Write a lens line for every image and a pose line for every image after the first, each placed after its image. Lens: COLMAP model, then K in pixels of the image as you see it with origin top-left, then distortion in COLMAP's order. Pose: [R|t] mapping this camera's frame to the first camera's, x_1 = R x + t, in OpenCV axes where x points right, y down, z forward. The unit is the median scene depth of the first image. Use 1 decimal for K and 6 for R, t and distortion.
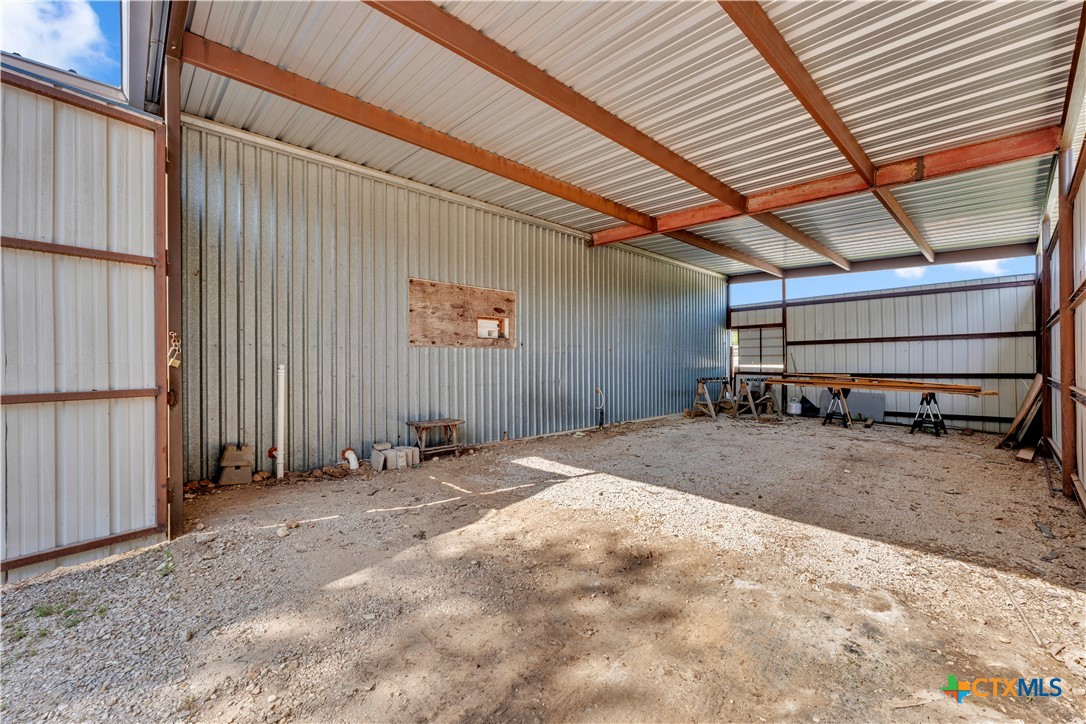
lens RADIAL K [[447.1, 0, 543.0], [0, 447.1, 362.0], [0, 0, 1]] dist [0.001013, 0.000247]
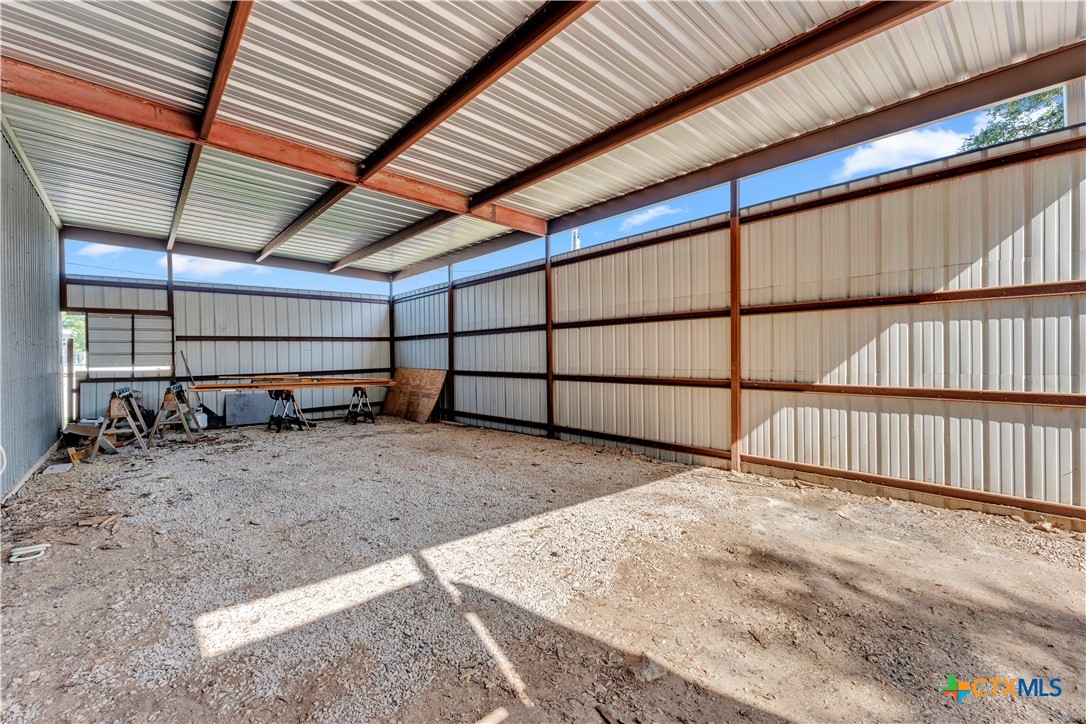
lens RADIAL K [[447.1, 0, 543.0], [0, 447.1, 362.0], [0, 0, 1]] dist [0.001013, 0.000247]
pose [[0.036200, -0.015887, 0.999218, -0.209904], [0.008980, 0.999838, 0.015571, -0.007271], [-0.999304, 0.008409, 0.036336, 0.363662]]
